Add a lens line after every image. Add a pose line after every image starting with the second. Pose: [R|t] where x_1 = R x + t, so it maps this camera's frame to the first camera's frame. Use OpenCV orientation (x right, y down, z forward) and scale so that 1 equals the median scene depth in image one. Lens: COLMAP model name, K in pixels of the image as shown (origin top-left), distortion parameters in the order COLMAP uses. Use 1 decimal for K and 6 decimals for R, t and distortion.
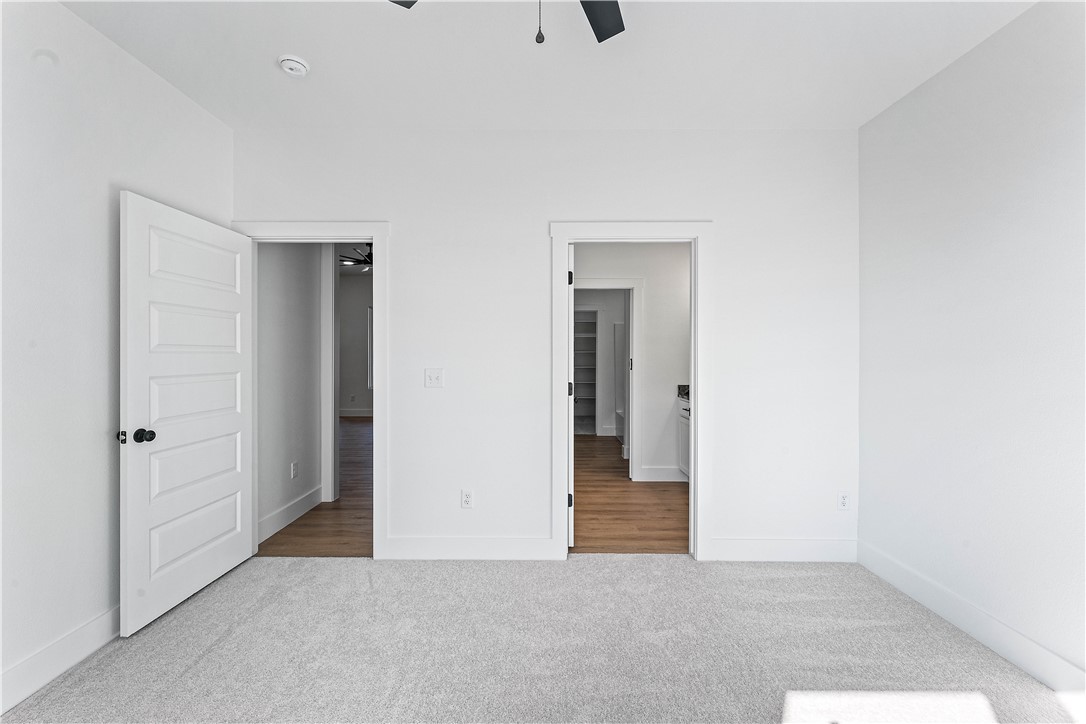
lens RADIAL K [[440.4, 0, 543.0], [0, 440.4, 362.0], [0, 0, 1]] dist [0.002387, 0.000232]
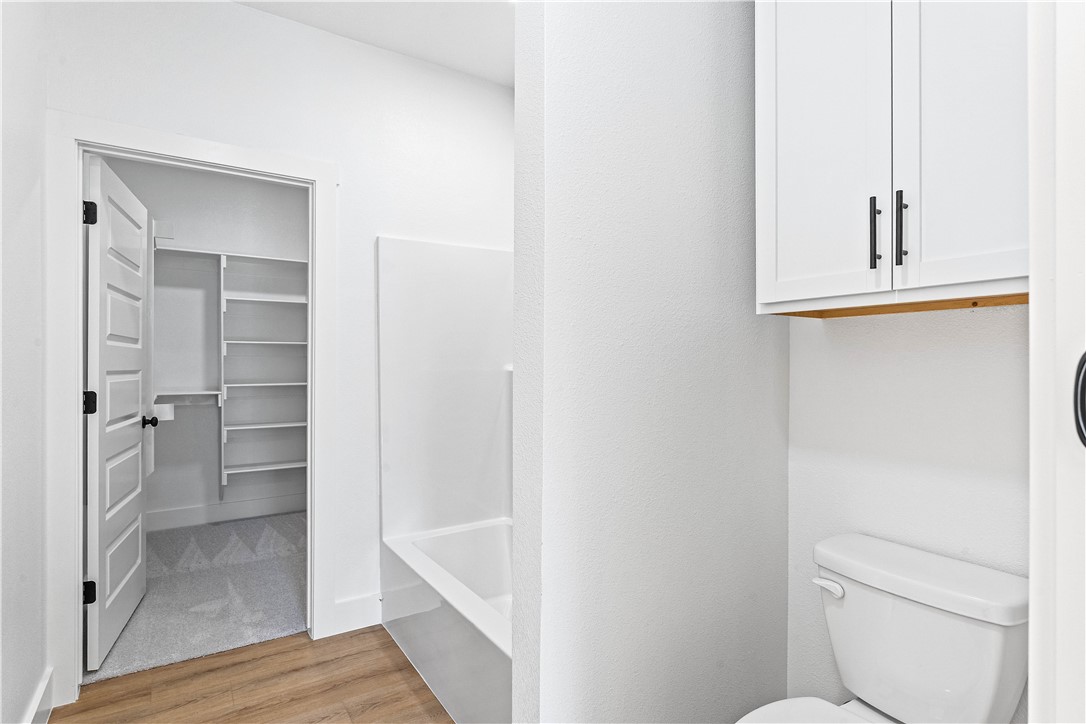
lens RADIAL K [[561.9, 0, 543.0], [0, 561.9, 362.0], [0, 0, 1]] dist [-0.001711, -0.000355]
pose [[0.835607, 0.000527, 0.549327, 0.050787], [0.004915, 0.999952, -0.008435, -0.002059], [-0.549305, 0.009749, 0.835565, 0.629052]]
